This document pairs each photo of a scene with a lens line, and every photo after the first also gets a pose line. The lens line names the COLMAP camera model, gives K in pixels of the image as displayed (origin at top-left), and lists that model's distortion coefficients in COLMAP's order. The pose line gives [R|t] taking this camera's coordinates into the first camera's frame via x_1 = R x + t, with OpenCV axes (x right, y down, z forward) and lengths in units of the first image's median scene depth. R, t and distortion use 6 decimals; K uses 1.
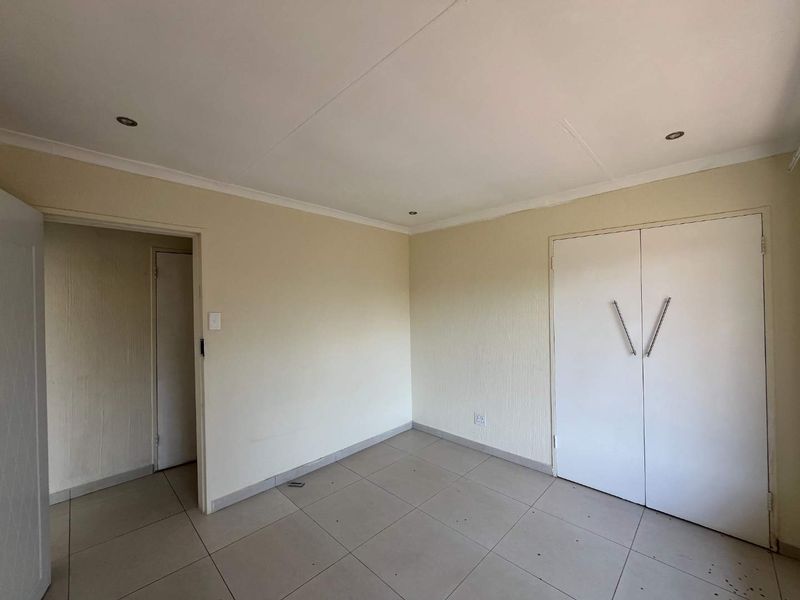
lens RADIAL K [[322.8, 0, 401.9], [0, 322.8, 301.8], [0, 0, 1]] dist [0.001806, 0.000193]
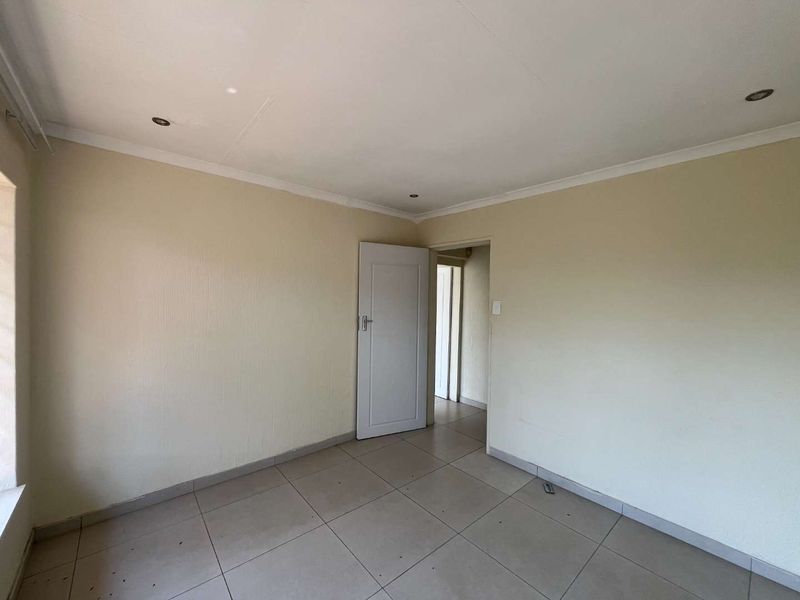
lens RADIAL K [[322.8, 0, 401.6], [0, 322.8, 298.6], [0, 0, 1]] dist [0.001806, 0.000193]
pose [[-0.076978, 0.013777, -0.996938, 0.654815], [-0.012906, 0.999807, 0.014813, 0.011289], [0.996949, 0.014006, -0.076785, 0.672075]]
